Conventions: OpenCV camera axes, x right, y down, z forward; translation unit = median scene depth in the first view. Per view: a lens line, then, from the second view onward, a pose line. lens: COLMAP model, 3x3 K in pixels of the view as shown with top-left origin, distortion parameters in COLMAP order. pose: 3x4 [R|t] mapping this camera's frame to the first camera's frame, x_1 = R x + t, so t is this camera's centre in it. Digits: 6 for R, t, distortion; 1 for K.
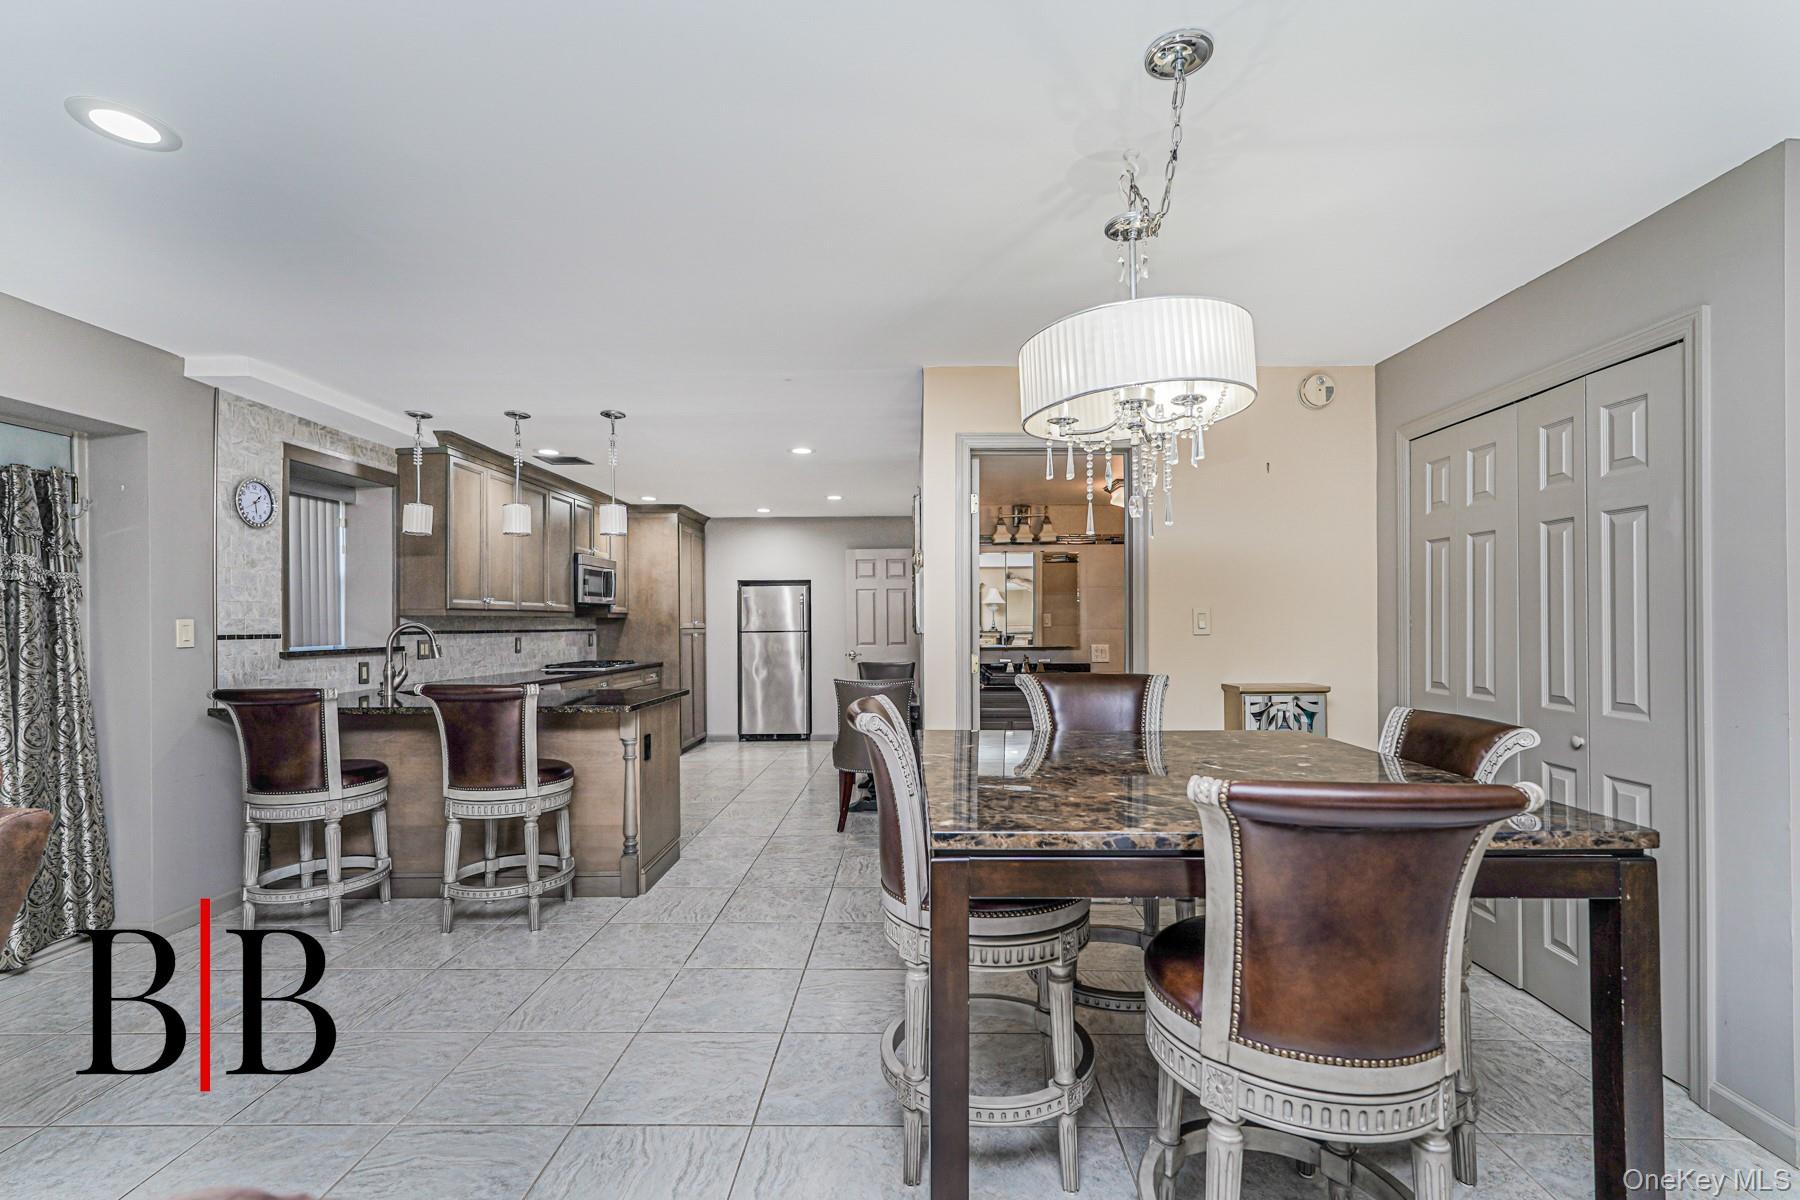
lens RADIAL K [[815.3, 0, 913.9], [0, 815.3, 618.3], [0, 0, 1]] dist [-0.012360, 0.000186]
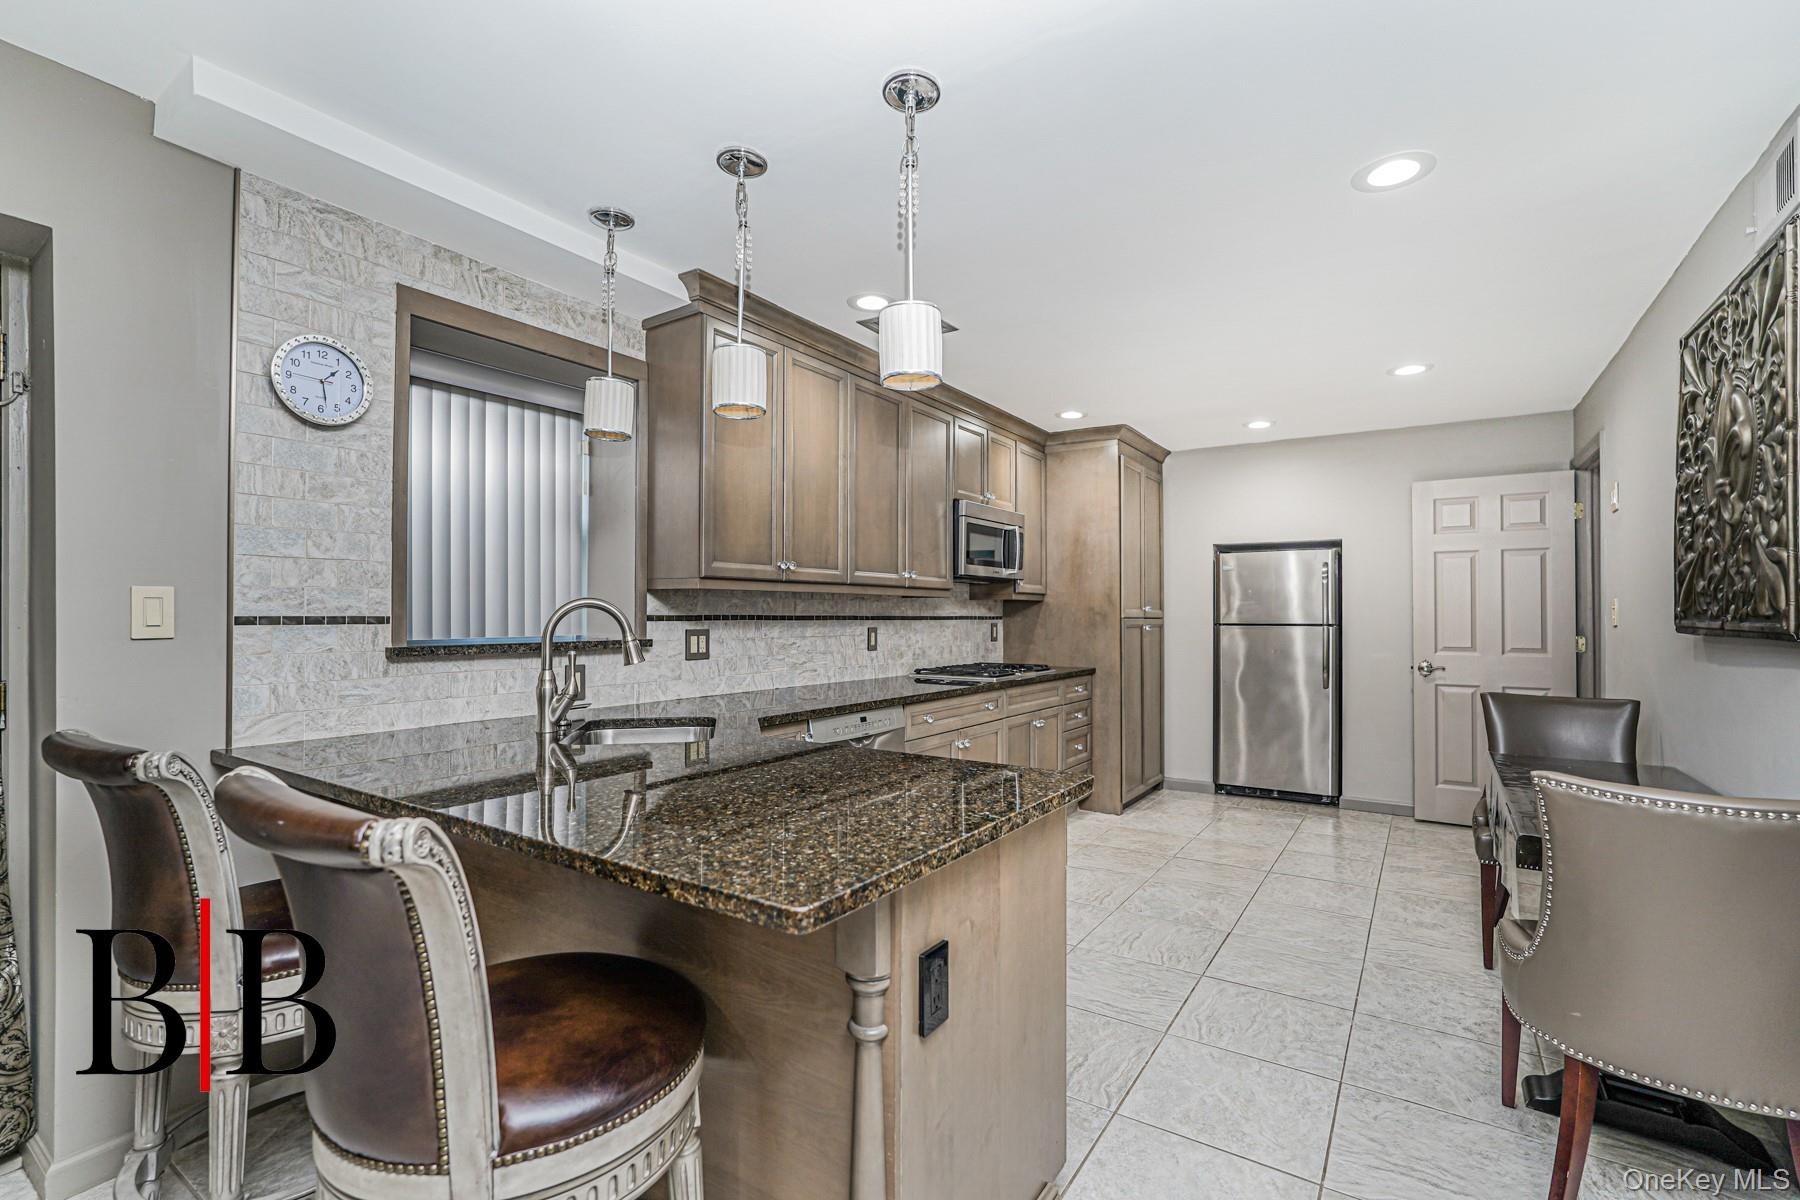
lens RADIAL K [[815.3, 0, 903.7], [0, 815.3, 603.1], [0, 0, 1]] dist [-0.012360, 0.000186]
pose [[0.841597, 0.003343, -0.540096, -0.101575], [-0.006810, 0.999967, -0.004422, 0.006328], [0.540063, 0.007399, 0.841592, 0.442286]]
